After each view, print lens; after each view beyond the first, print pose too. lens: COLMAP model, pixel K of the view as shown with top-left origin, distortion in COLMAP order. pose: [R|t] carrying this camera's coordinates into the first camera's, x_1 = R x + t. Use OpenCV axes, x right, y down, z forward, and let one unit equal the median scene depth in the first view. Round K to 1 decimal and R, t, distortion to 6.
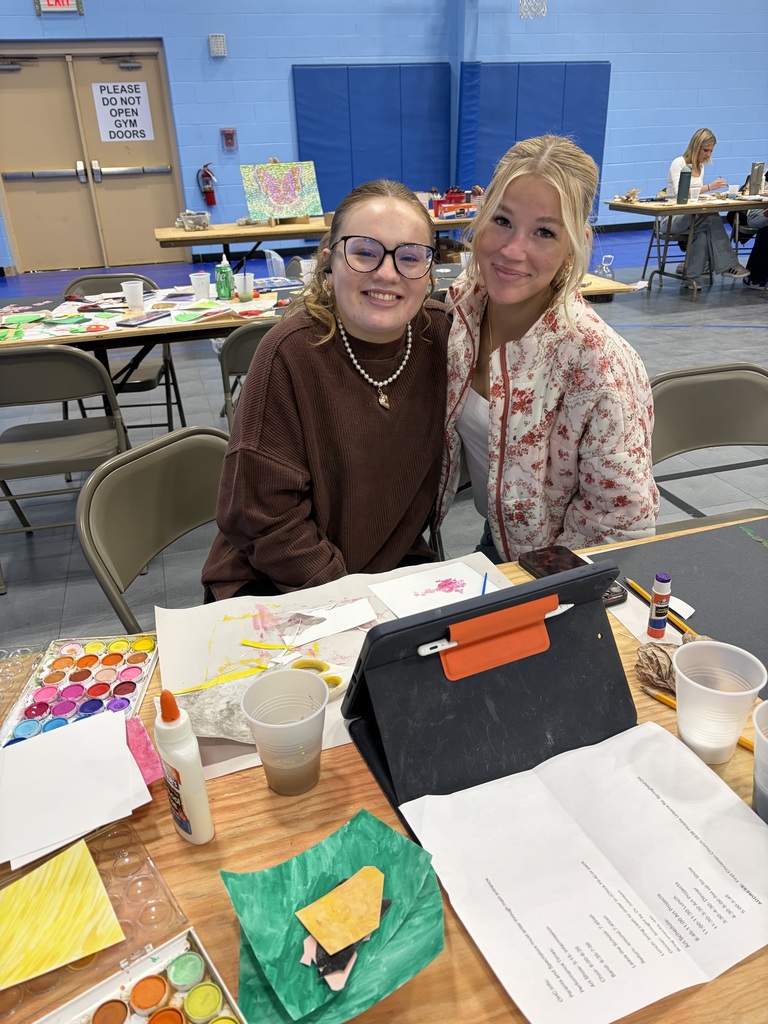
lens RADIAL K [[765.0, 0, 379.3], [0, 765.0, 510.4], [0, 0, 1]] dist [0.012632, -0.000097]
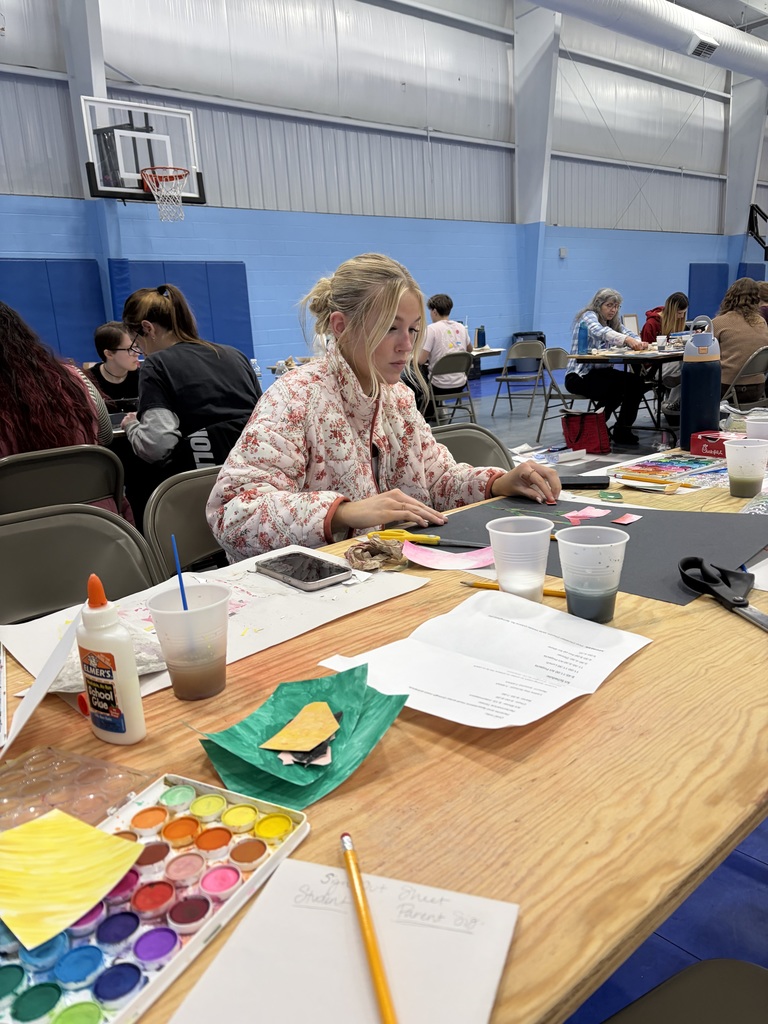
lens RADIAL K [[765.0, 0, 387.0], [0, 765.0, 516.7], [0, 0, 1]] dist [0.012632, -0.000097]
pose [[0.904375, -0.126353, 0.407604, -0.296565], [0.213580, 0.960941, -0.176001, 0.386788], [-0.369445, 0.246227, 0.896037, -0.078547]]
